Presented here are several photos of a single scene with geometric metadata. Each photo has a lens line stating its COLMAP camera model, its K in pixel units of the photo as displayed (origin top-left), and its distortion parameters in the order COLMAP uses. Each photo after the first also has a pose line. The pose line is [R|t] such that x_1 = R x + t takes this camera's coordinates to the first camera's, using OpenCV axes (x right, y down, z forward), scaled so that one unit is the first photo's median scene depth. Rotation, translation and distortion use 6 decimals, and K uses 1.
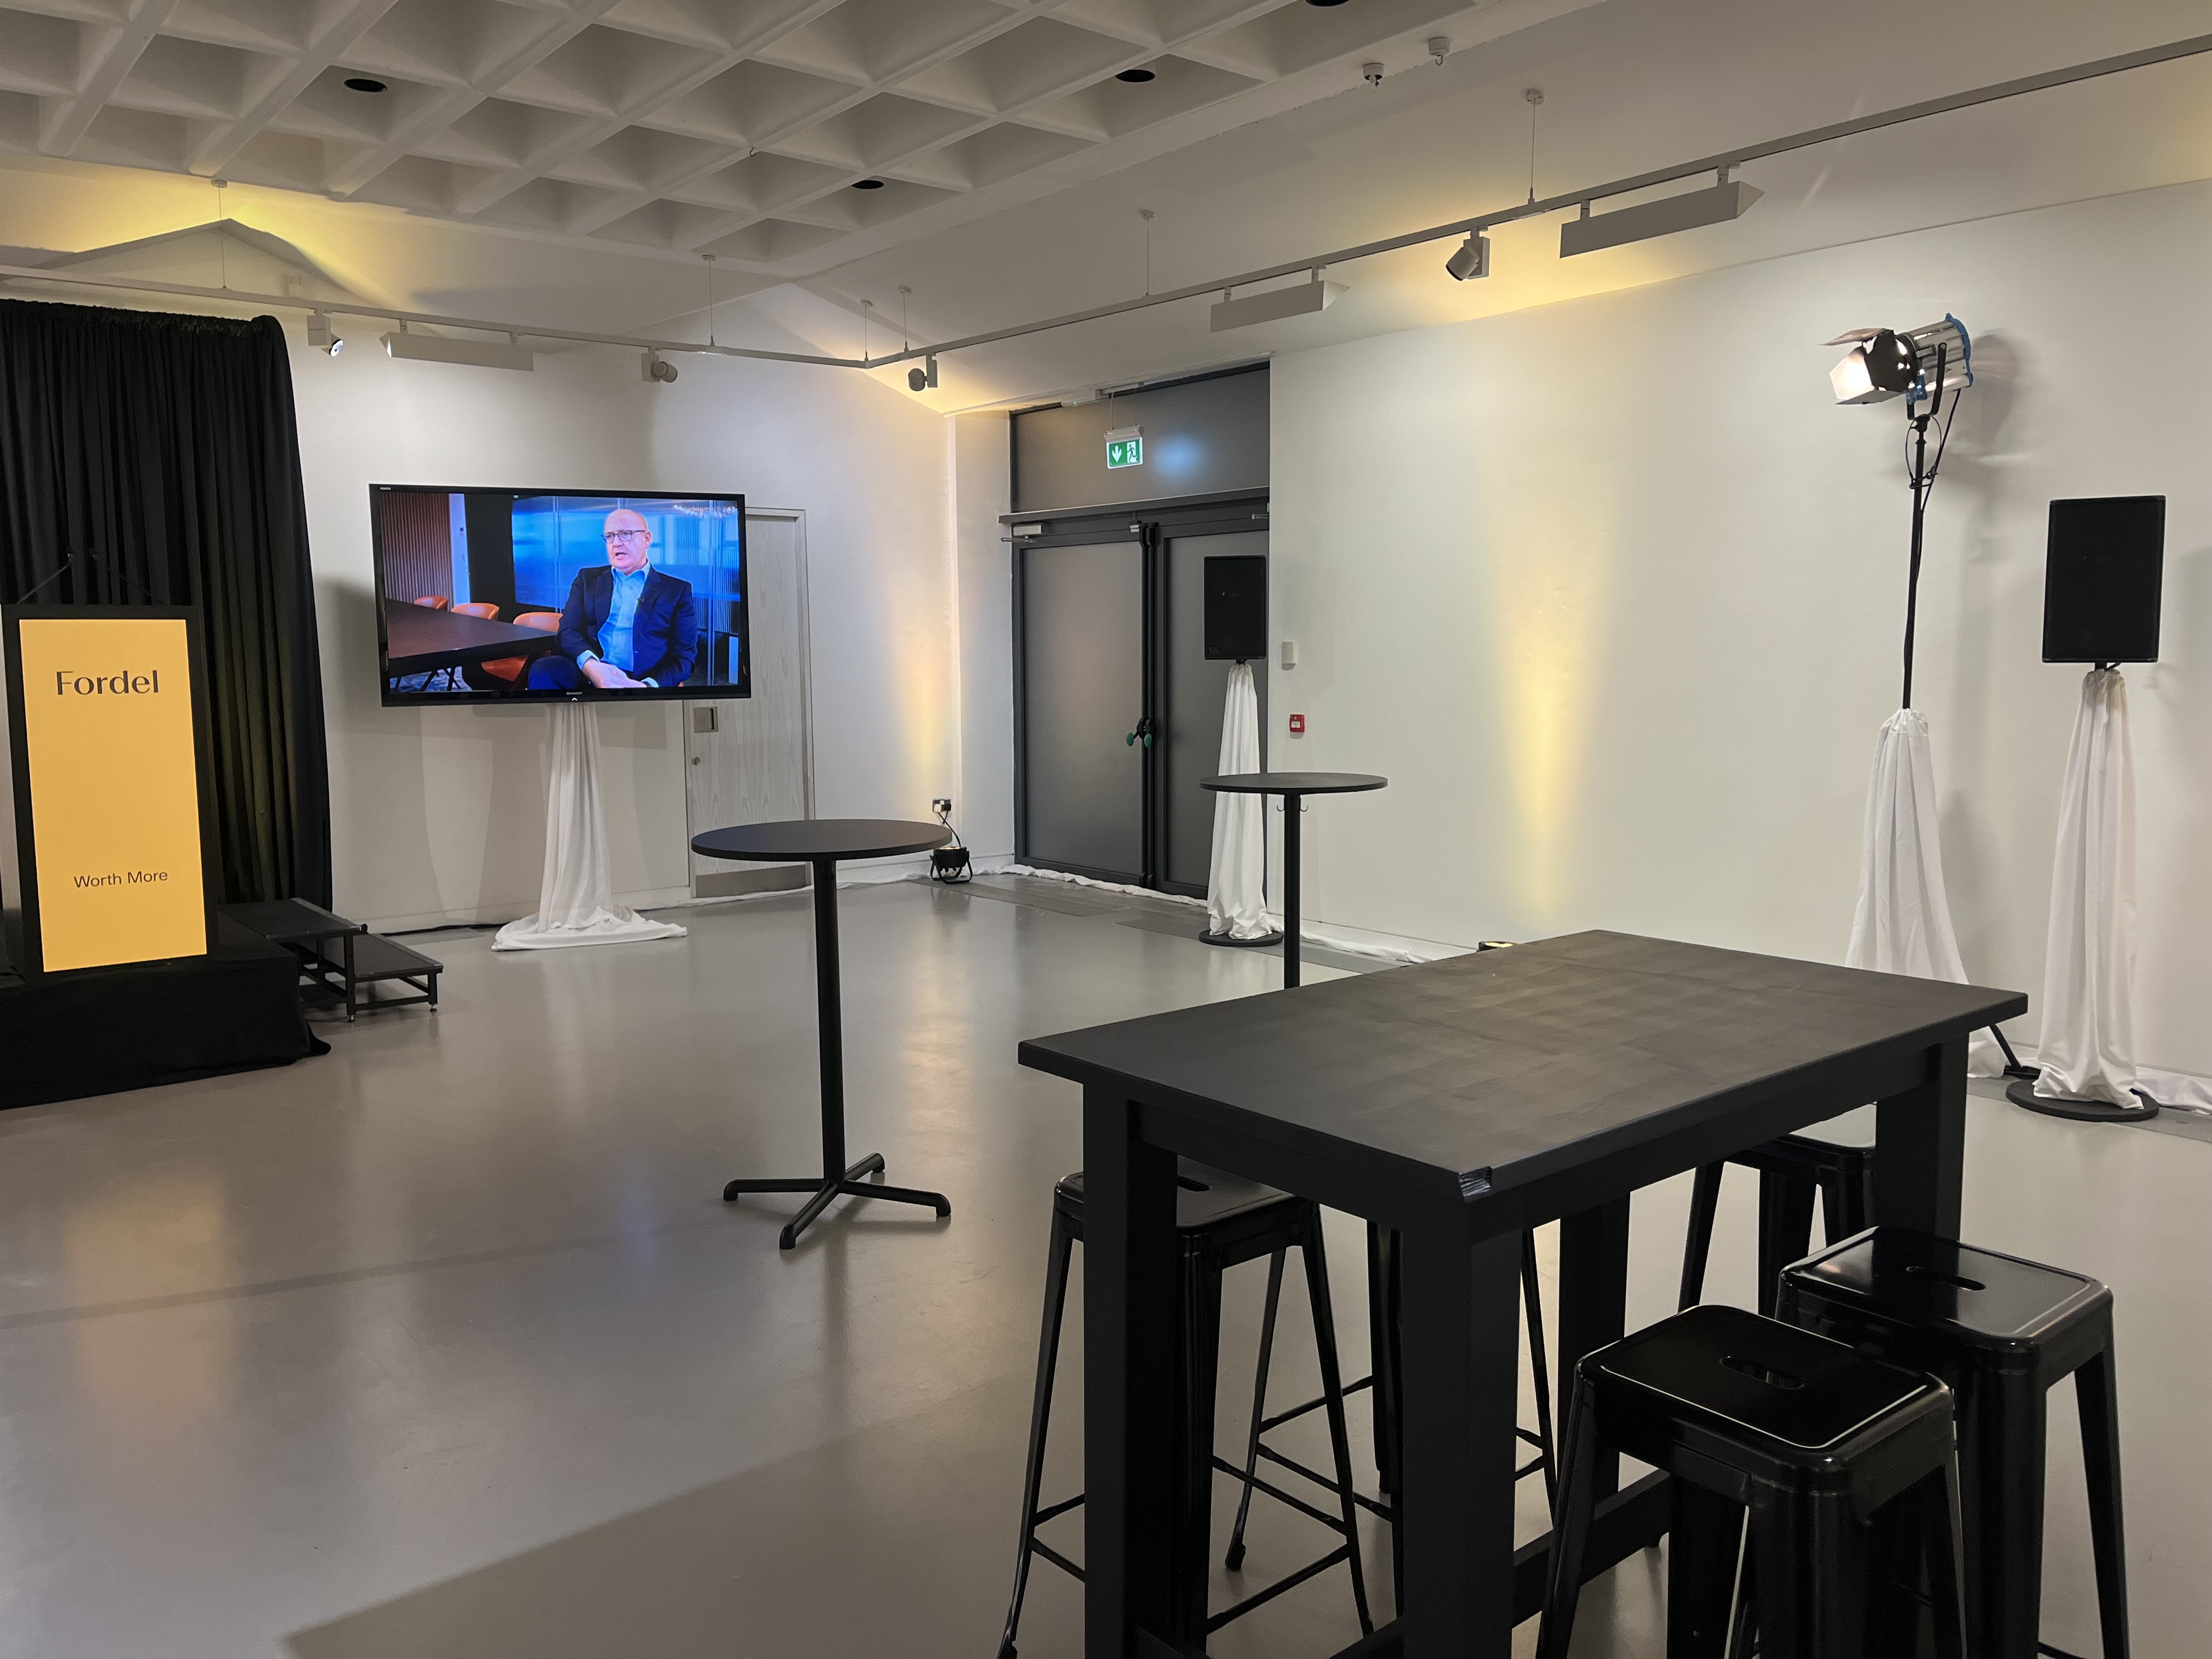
lens RADIAL K [[1670.6, 0, 1105.5], [0, 1670.6, 814.6], [0, 0, 1]] dist [0.072123, -0.091713]
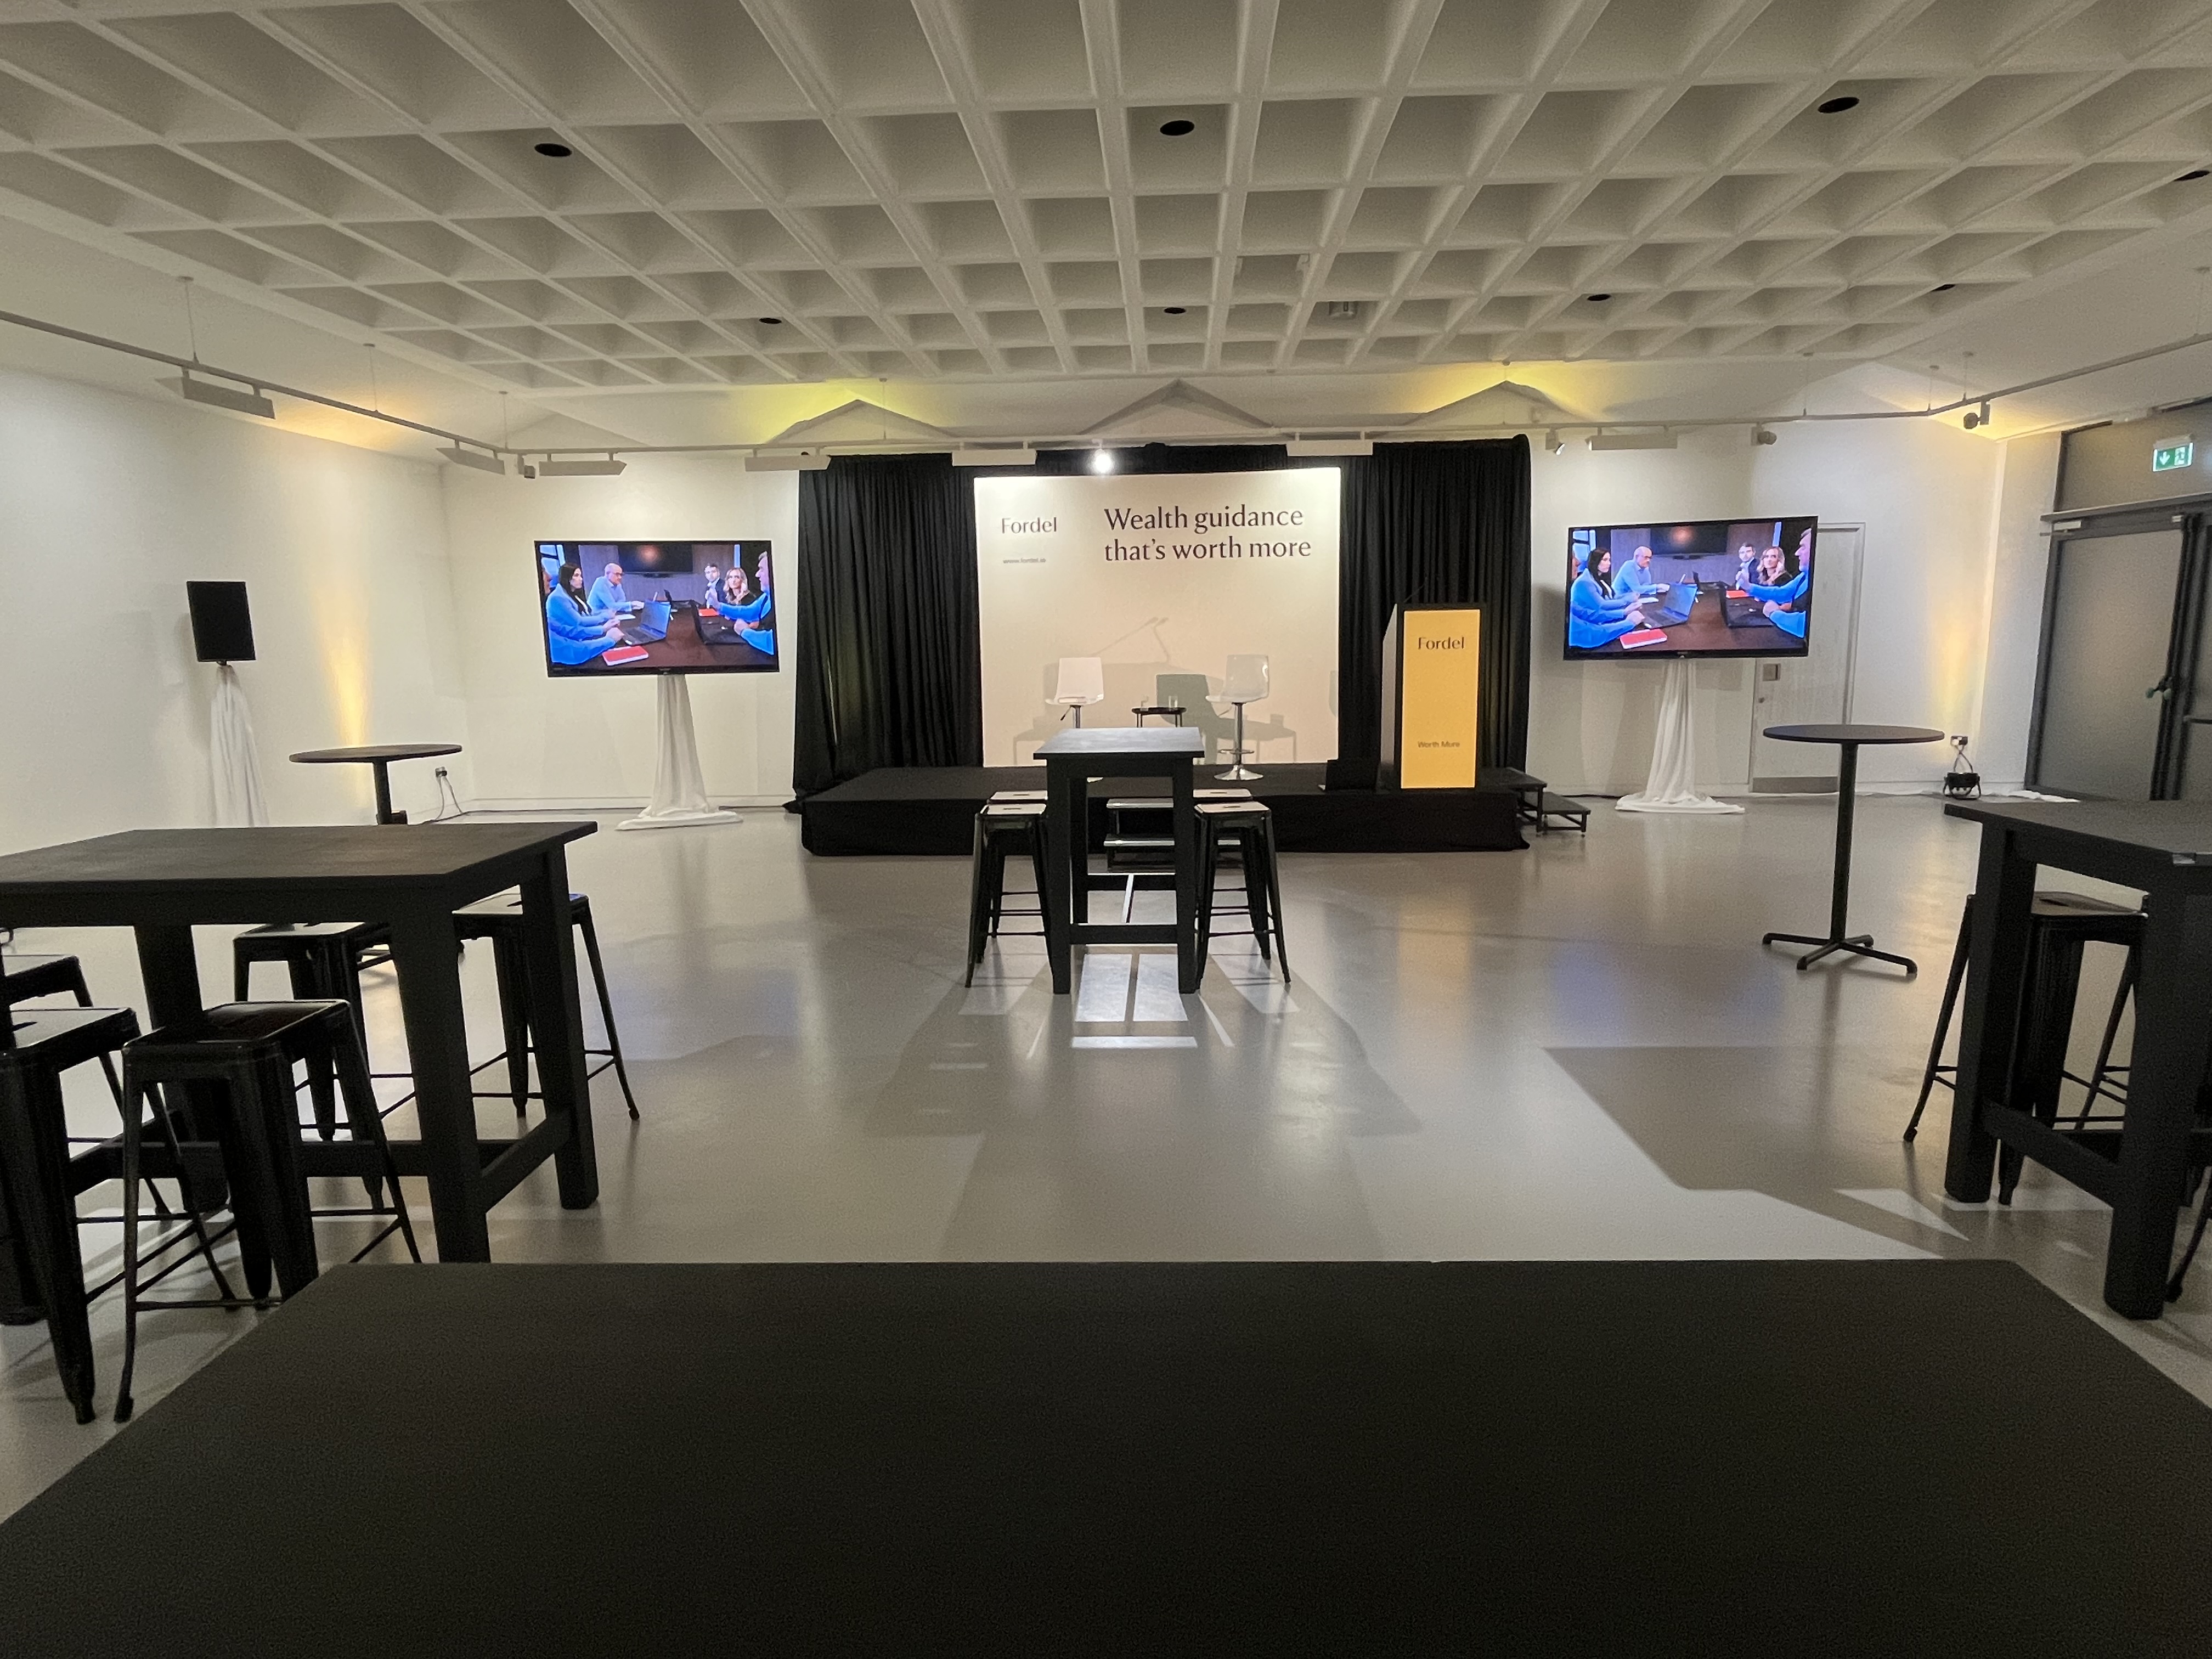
lens RADIAL K [[1182.5, 0, 1121.0], [0, 1182.5, 828.1], [0, 0, 1]] dist [-0.012470, 0.007559]
pose [[0.745711, 0.100062, -0.658713, 0.038542], [-0.055671, 0.994559, 0.088055, 0.024926], [0.663940, -0.028992, 0.747224, -0.192976]]
